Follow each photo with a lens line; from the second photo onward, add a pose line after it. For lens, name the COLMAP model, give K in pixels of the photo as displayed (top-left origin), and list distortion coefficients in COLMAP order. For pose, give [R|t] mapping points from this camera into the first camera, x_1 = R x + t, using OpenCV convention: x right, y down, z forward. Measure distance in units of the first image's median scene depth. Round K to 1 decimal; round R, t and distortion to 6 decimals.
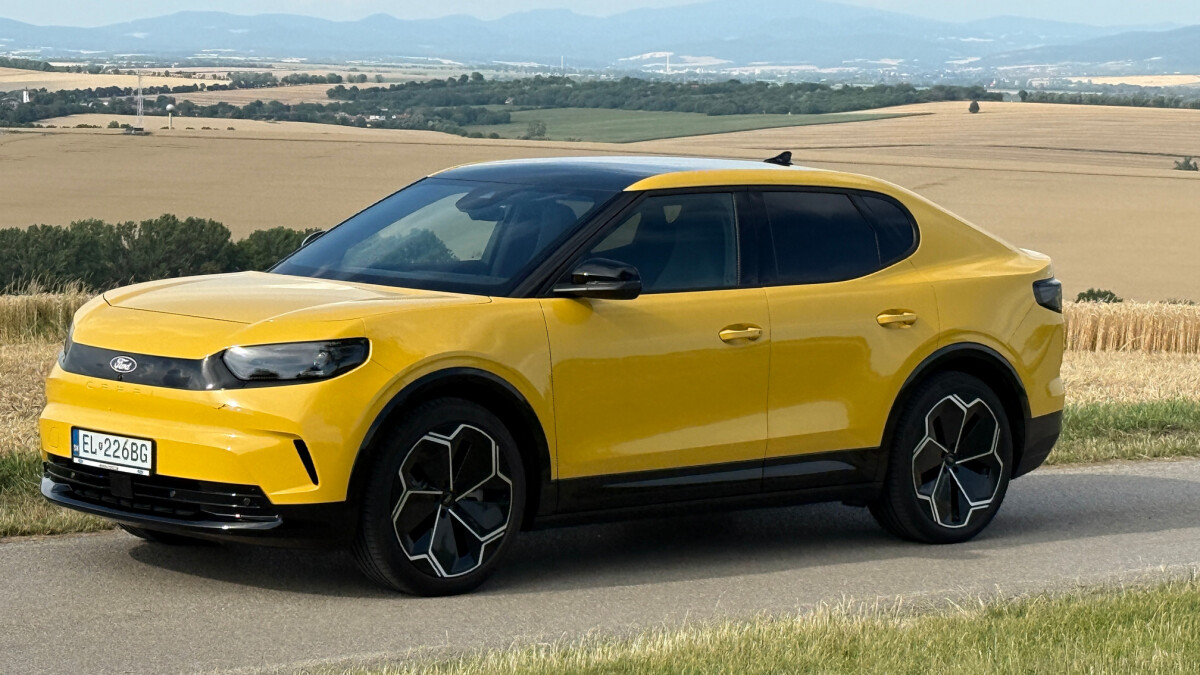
lens RADIAL K [[3601.4, 0, 600.3], [0, 3601.4, 335.2], [0, 0, 1]] dist [0.132651, 0.000000]
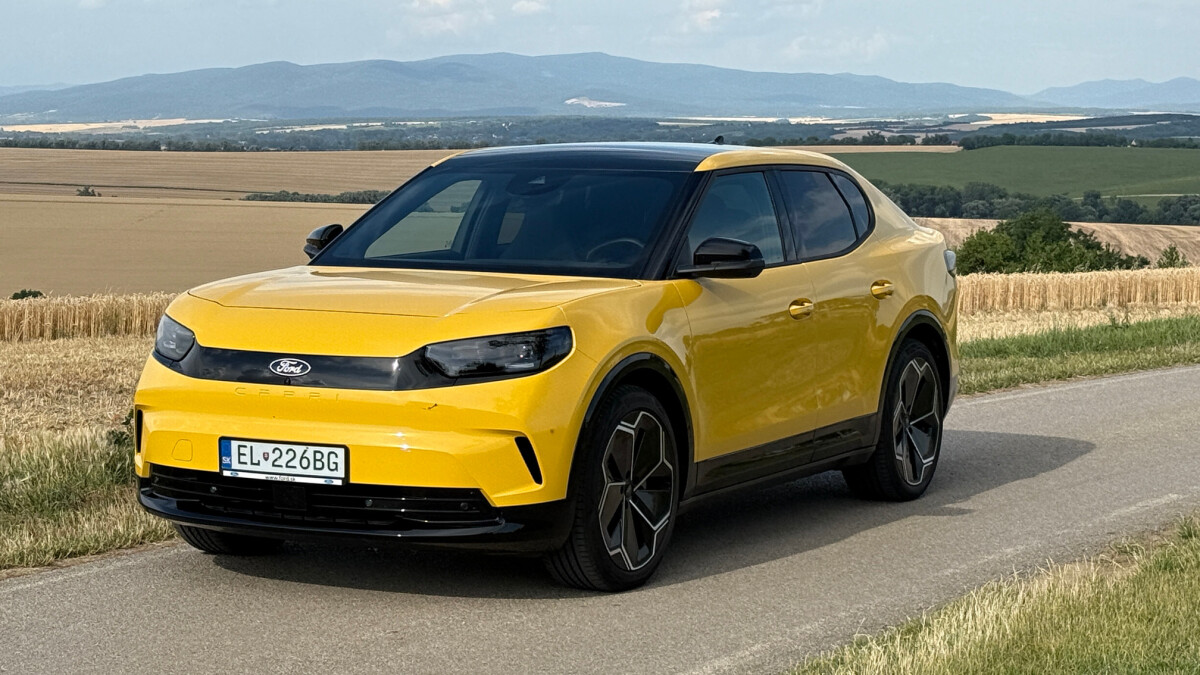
lens RADIAL K [[2730.6, 0, 602.6], [0, 2730.6, 338.3], [0, 0, 1]] dist [0.139429, 0.000000]
pose [[0.939983, -0.045532, 0.338169, -0.295180], [0.043341, 0.998962, 0.014032, -0.005729], [-0.338457, 0.001467, 0.940981, 0.312050]]
